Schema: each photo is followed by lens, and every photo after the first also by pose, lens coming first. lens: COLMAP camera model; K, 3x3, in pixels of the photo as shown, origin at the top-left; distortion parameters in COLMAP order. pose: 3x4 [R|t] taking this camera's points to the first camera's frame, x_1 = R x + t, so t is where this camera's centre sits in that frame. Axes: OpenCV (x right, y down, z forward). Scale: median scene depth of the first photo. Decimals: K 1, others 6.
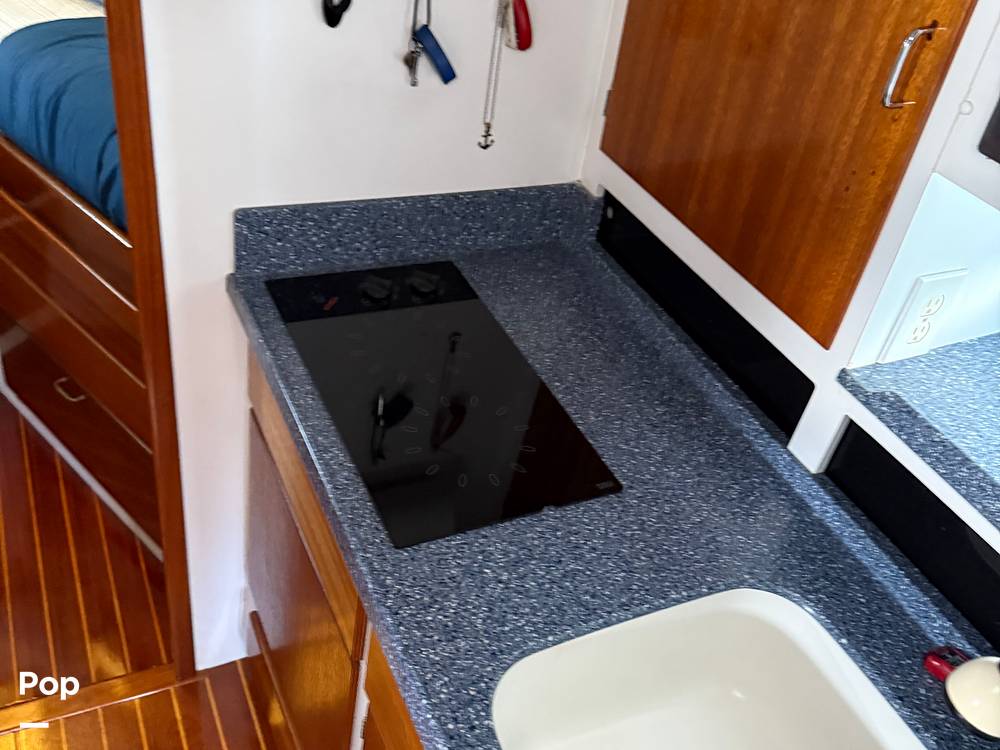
lens RADIAL K [[923.0, 0, 500.0], [0, 923.0, 375.0], [0, 0, 1]] dist [0.156984, -0.372017]
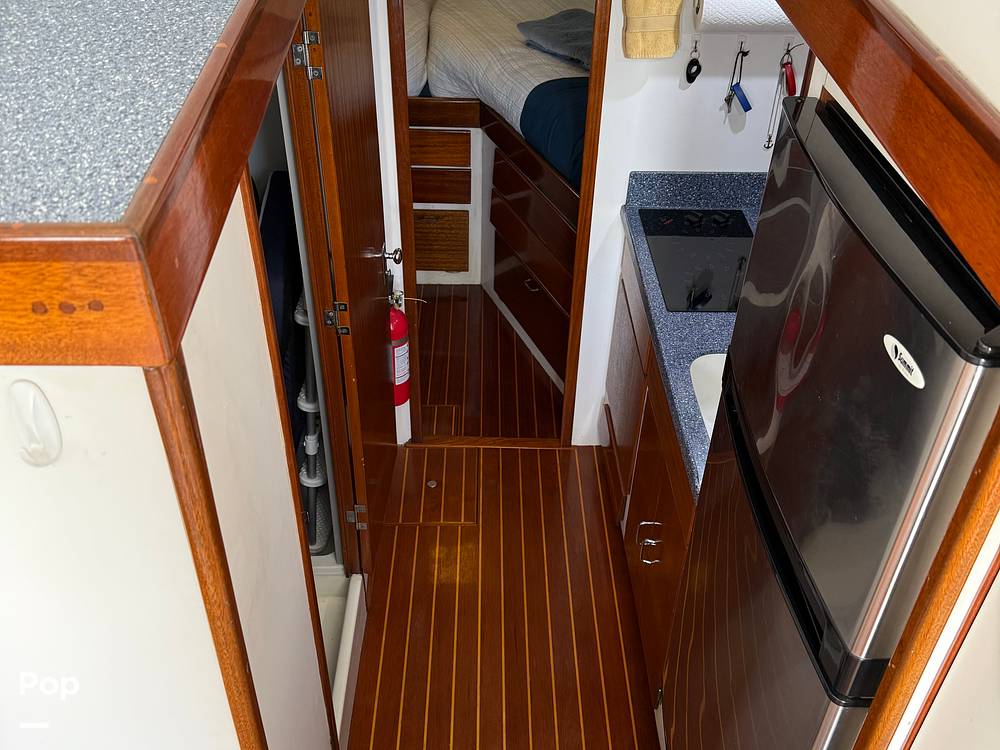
lens RADIAL K [[923.0, 0, 500.0], [0, 923.0, 375.0], [0, 0, 1]] dist [0.156984, -0.372017]
pose [[0.895362, 0.145652, -0.420848, 0.360734], [-0.174206, 0.984253, -0.029985, 0.350768], [0.409853, 0.100161, 0.906636, -0.865197]]
